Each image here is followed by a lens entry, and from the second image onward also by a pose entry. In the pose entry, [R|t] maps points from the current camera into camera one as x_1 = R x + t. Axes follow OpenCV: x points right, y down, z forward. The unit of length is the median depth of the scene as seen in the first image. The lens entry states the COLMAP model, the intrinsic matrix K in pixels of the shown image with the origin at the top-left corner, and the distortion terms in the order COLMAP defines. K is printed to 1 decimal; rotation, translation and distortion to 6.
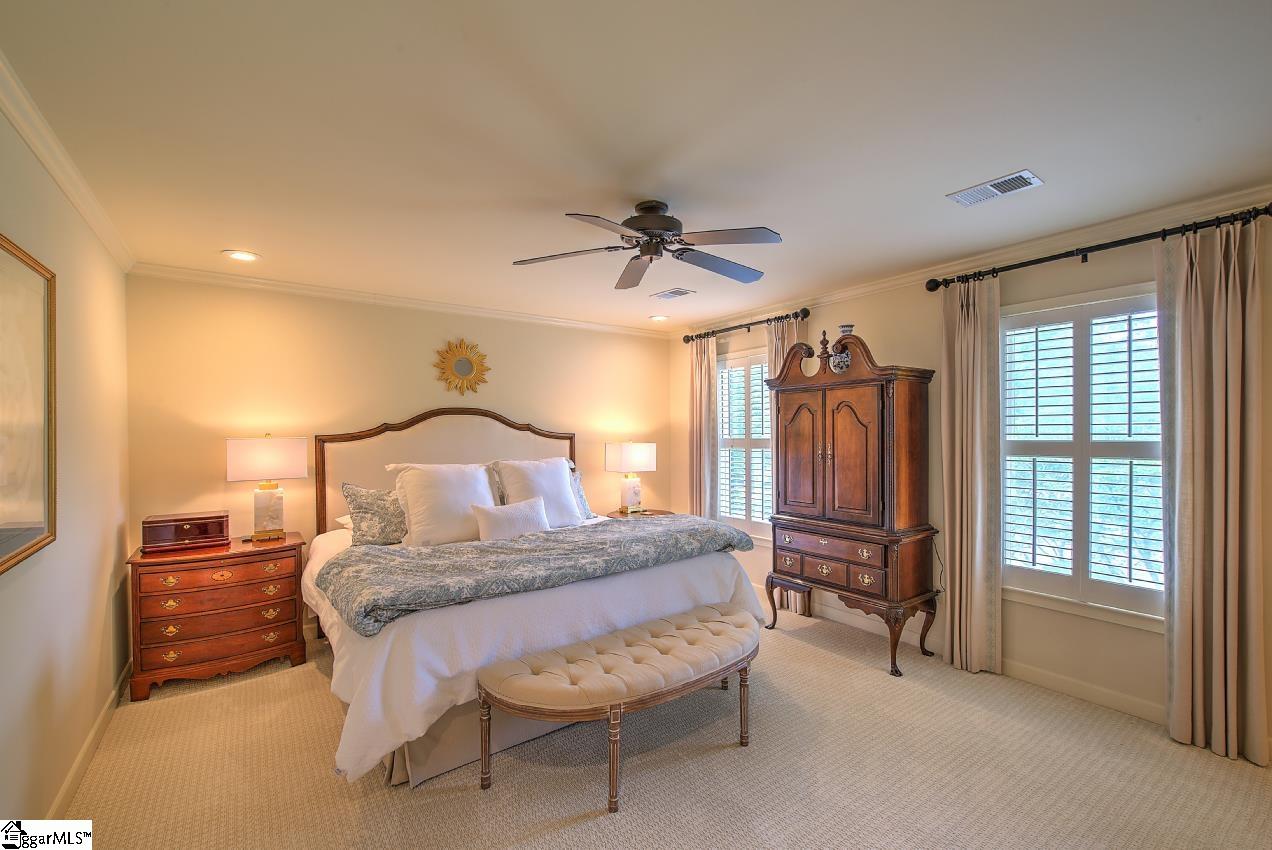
lens RADIAL K [[566.0, 0, 633.7], [0, 566.0, 439.7], [0, 0, 1]] dist [0.002389, 0.000063]
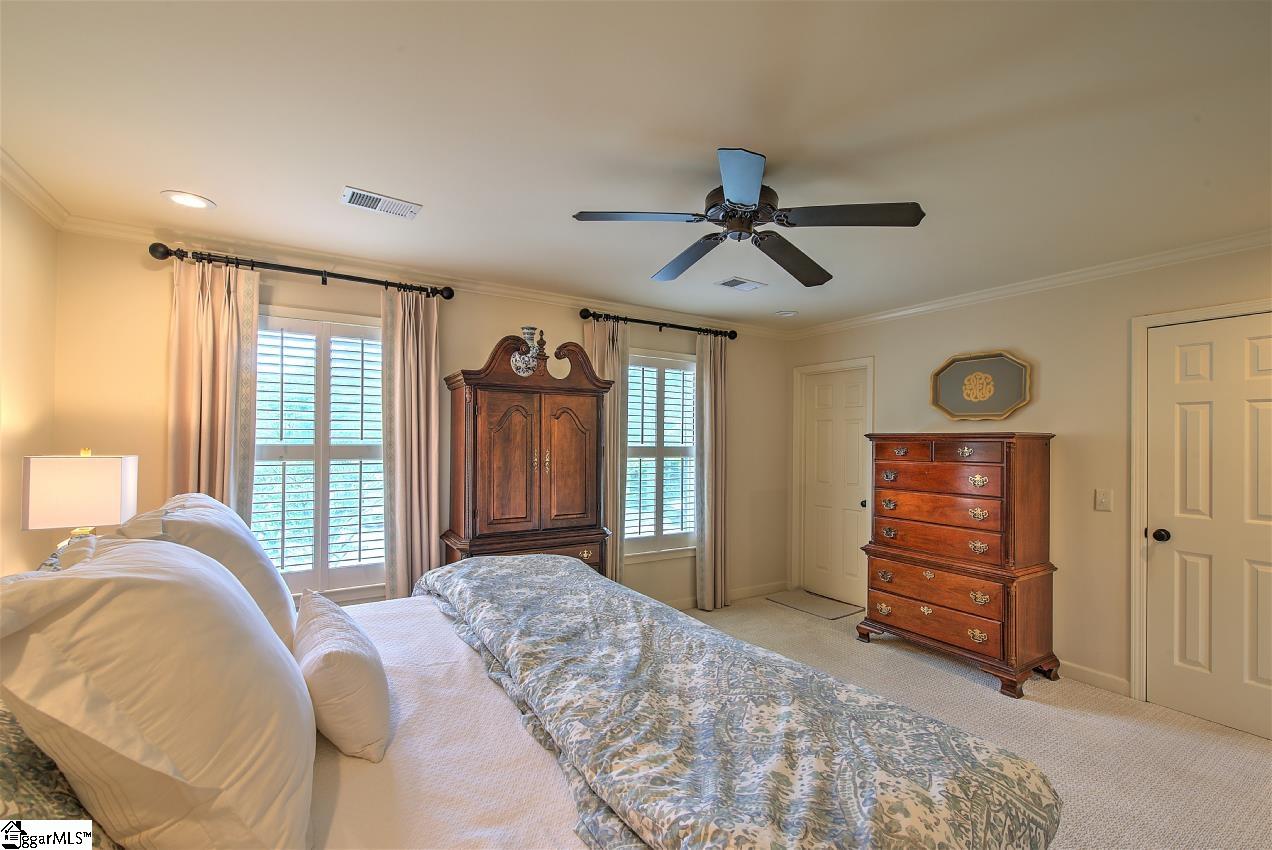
lens RADIAL K [[544.7, 0, 642.4], [0, 544.7, 437.0], [0, 0, 1]] dist [0.003869, -0.000151]
pose [[0.043315, 0.010374, 0.999008, -0.559223], [-0.002637, 0.999944, -0.010269, -0.006618], [-0.999058, -0.002190, 0.043340, 0.792718]]
